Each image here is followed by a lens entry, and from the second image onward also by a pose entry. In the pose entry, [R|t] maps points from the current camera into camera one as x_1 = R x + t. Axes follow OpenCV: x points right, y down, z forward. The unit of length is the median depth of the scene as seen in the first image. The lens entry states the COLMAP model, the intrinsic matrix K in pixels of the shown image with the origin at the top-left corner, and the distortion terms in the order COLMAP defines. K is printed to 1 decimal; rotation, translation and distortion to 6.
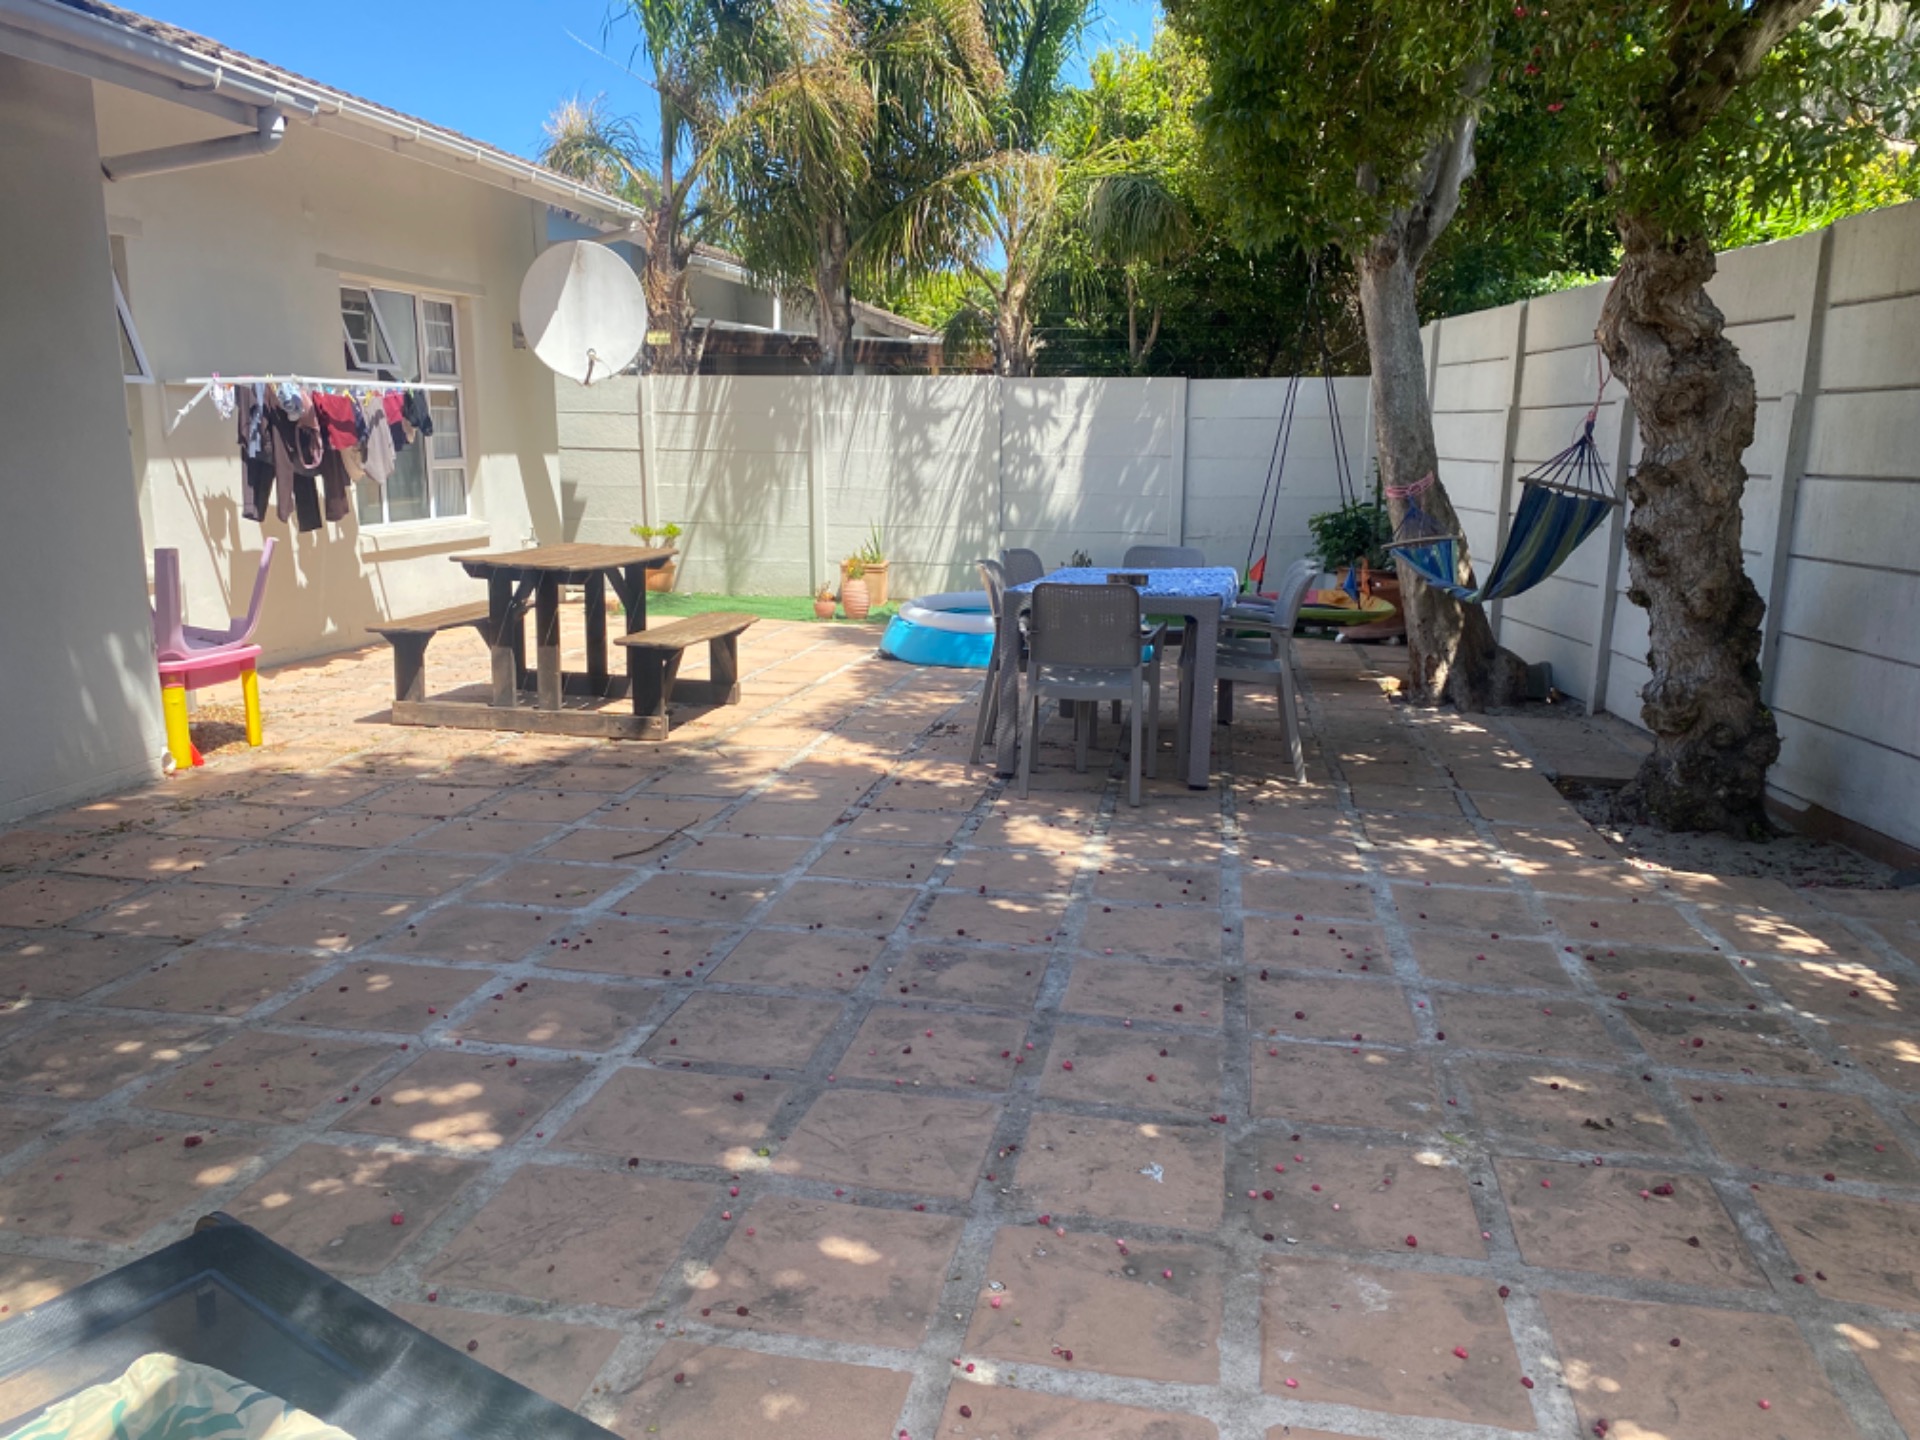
lens RADIAL K [[1467.9, 0, 954.5], [0, 1467.9, 725.7], [0, 0, 1]] dist [0.055614, -0.080291]
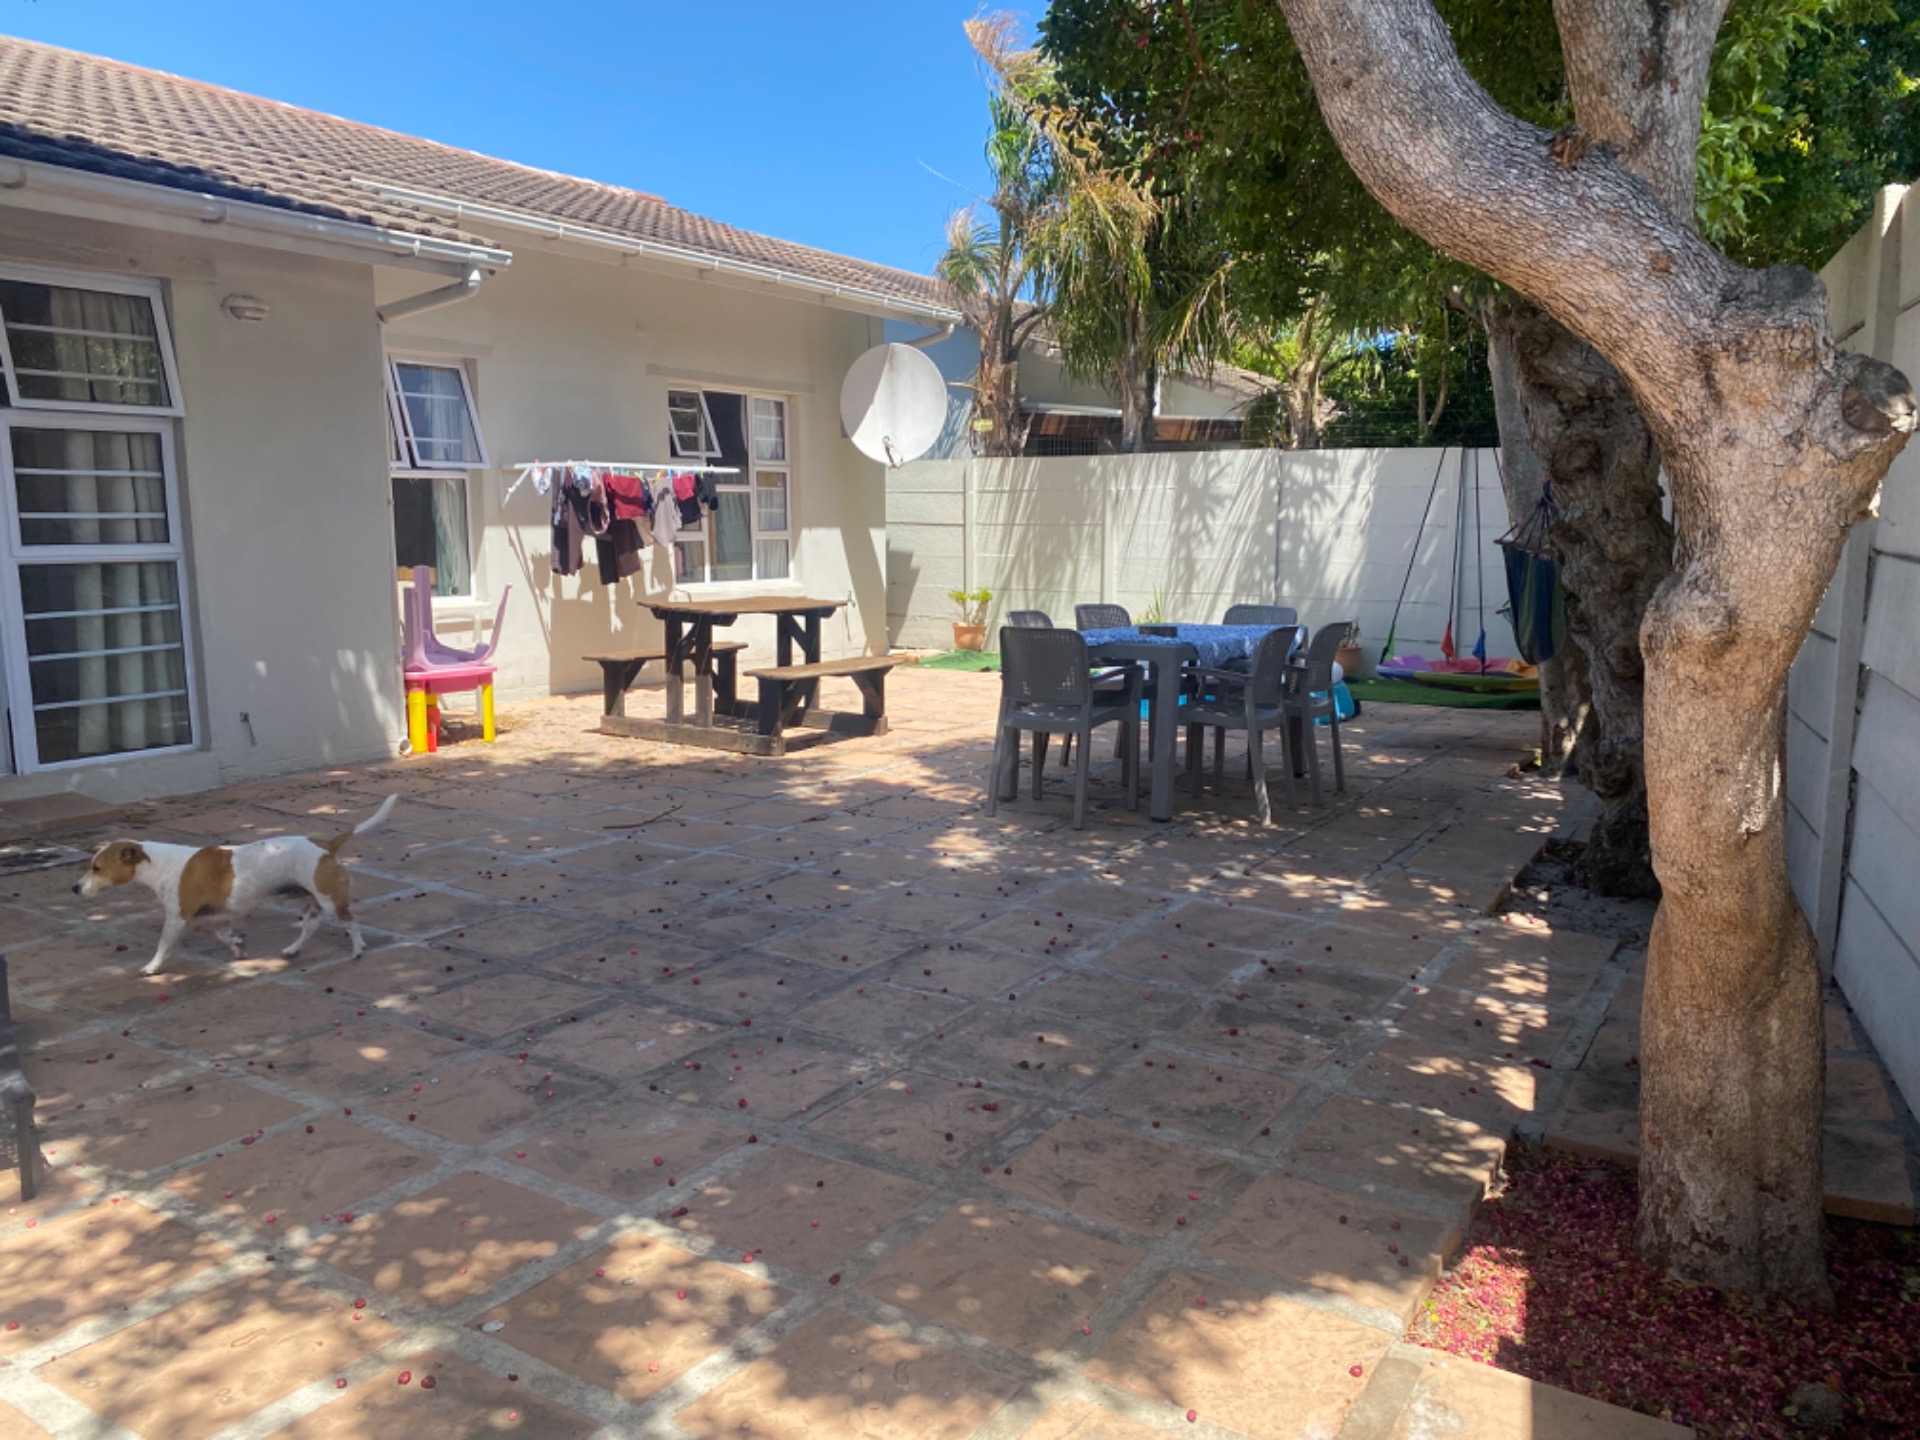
lens RADIAL K [[1466.0, 0, 960.0], [0, 1466.0, 720.0], [0, 0, 1]] dist [0.138805, -0.396685]
pose [[0.930004, 0.046436, -0.364605, 0.464295], [-0.067944, 0.996611, -0.046379, 0.031809], [0.361216, 0.067905, 0.930007, -0.073010]]
